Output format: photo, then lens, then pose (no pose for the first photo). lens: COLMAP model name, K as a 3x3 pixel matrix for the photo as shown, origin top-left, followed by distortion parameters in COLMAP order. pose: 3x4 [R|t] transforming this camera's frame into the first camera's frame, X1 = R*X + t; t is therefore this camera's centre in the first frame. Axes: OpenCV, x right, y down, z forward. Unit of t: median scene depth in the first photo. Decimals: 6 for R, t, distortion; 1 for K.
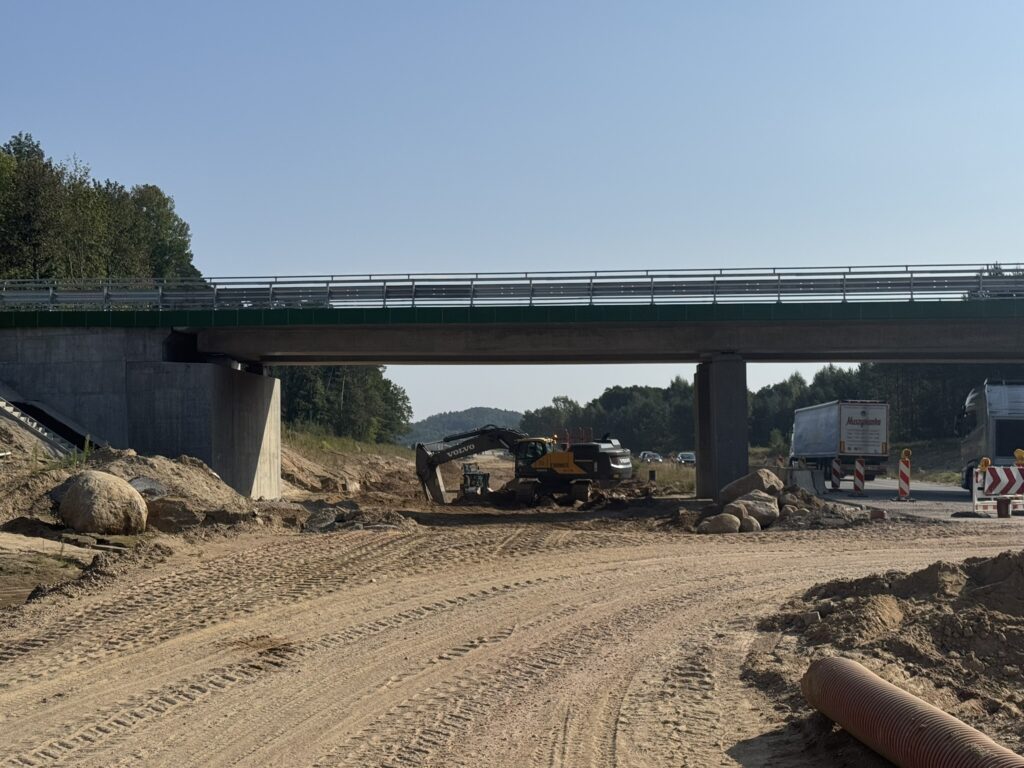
lens RADIAL K [[1441.9, 0, 542.1], [0, 1441.9, 385.0], [0, 0, 1]] dist [0.139934, 0.076592]
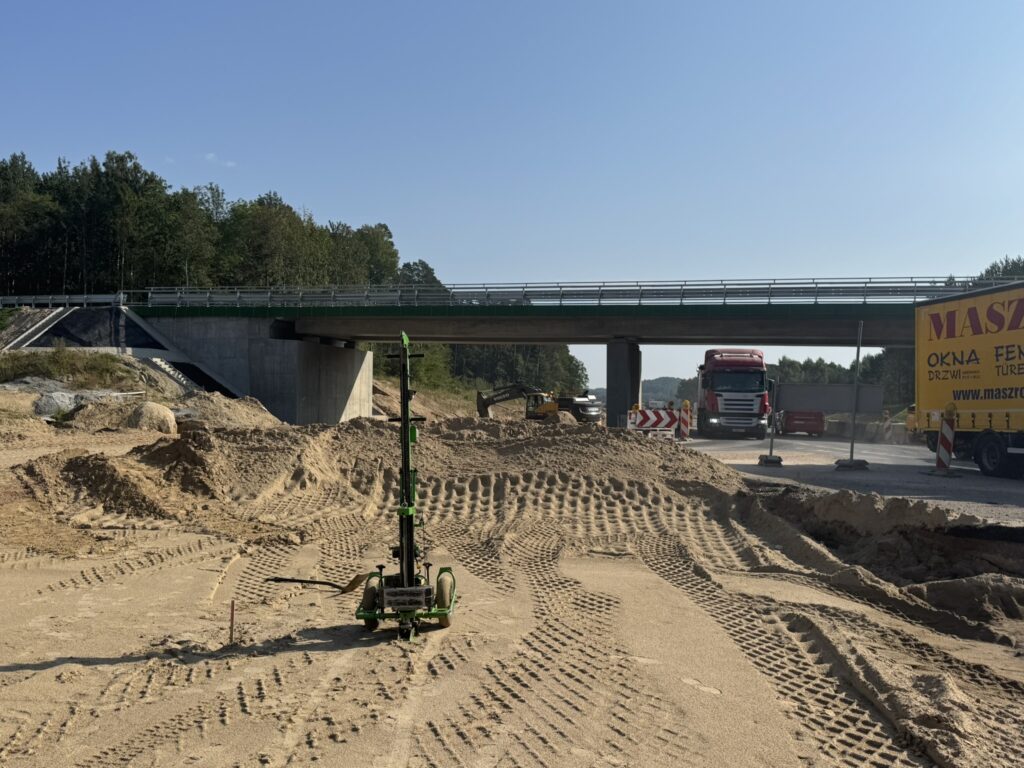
lens RADIAL K [[1024.7, 0, 534.6], [0, 1024.7, 360.9], [0, 0, 1]] dist [0.162862, -0.296844]
pose [[0.985435, 0.016292, -0.169272, 0.215659], [-0.016196, 0.999867, 0.001949, 0.001438], [0.169281, 0.000821, 0.985567, -0.068410]]
